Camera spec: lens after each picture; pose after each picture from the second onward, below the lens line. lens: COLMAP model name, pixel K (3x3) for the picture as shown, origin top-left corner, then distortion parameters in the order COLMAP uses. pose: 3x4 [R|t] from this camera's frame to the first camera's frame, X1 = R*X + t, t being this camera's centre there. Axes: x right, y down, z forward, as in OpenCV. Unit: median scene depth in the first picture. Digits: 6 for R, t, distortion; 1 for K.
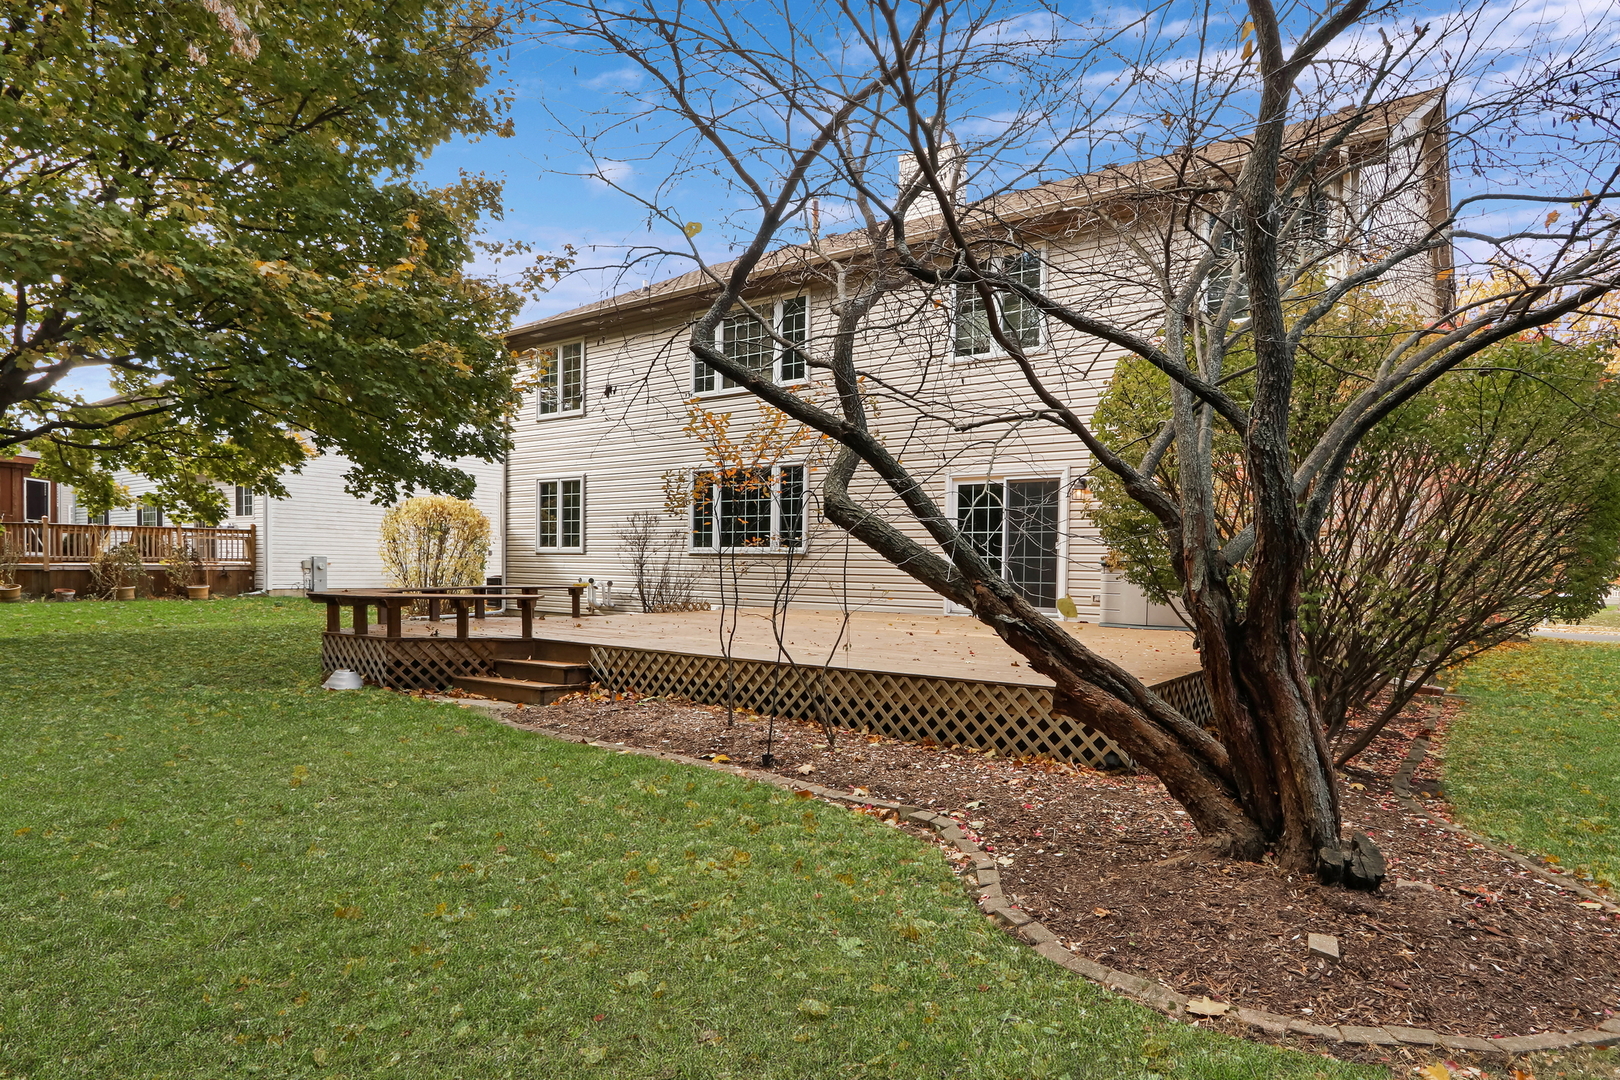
lens RADIAL K [[955.2, 0, 808.0], [0, 955.2, 551.1], [0, 0, 1]] dist [0.003393, -0.000228]
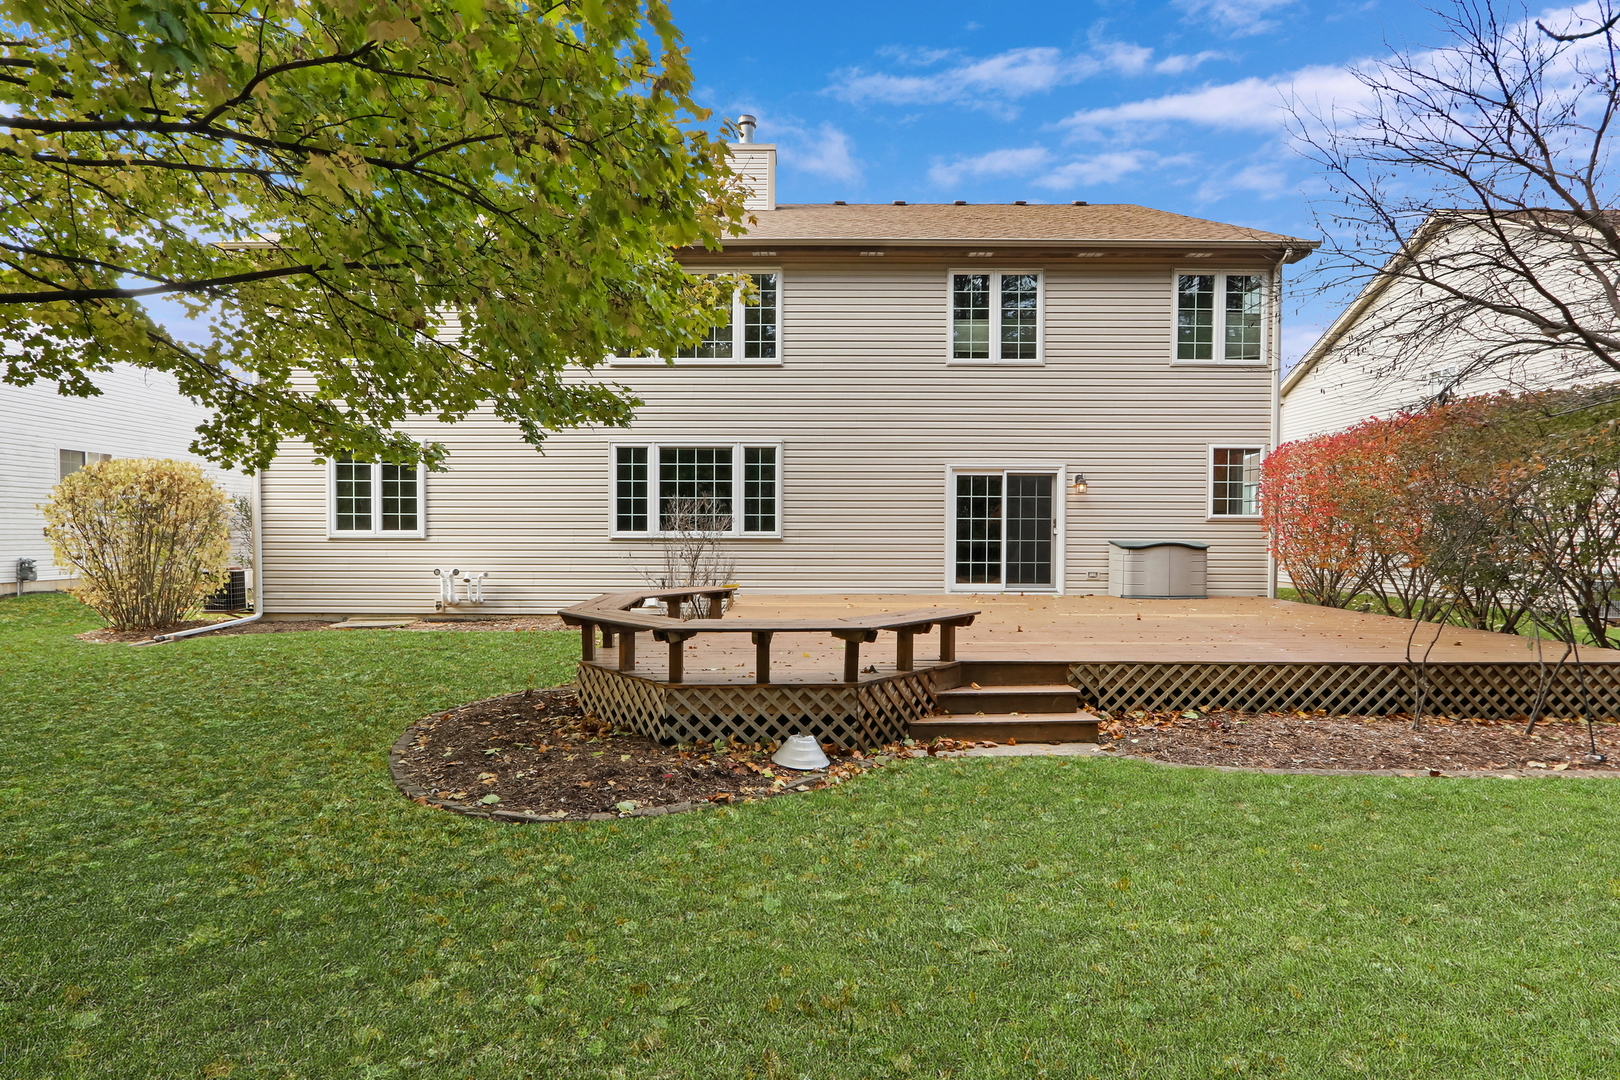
lens RADIAL K [[746.8, 0, 813.8], [0, 746.8, 545.7], [0, 0, 1]] dist [0.002442, 0.000133]
pose [[0.803393, -0.010274, 0.595360, -0.416886], [0.000123, 0.999854, 0.017089, -0.002325], [-0.595449, -0.013656, 0.803277, 0.347096]]
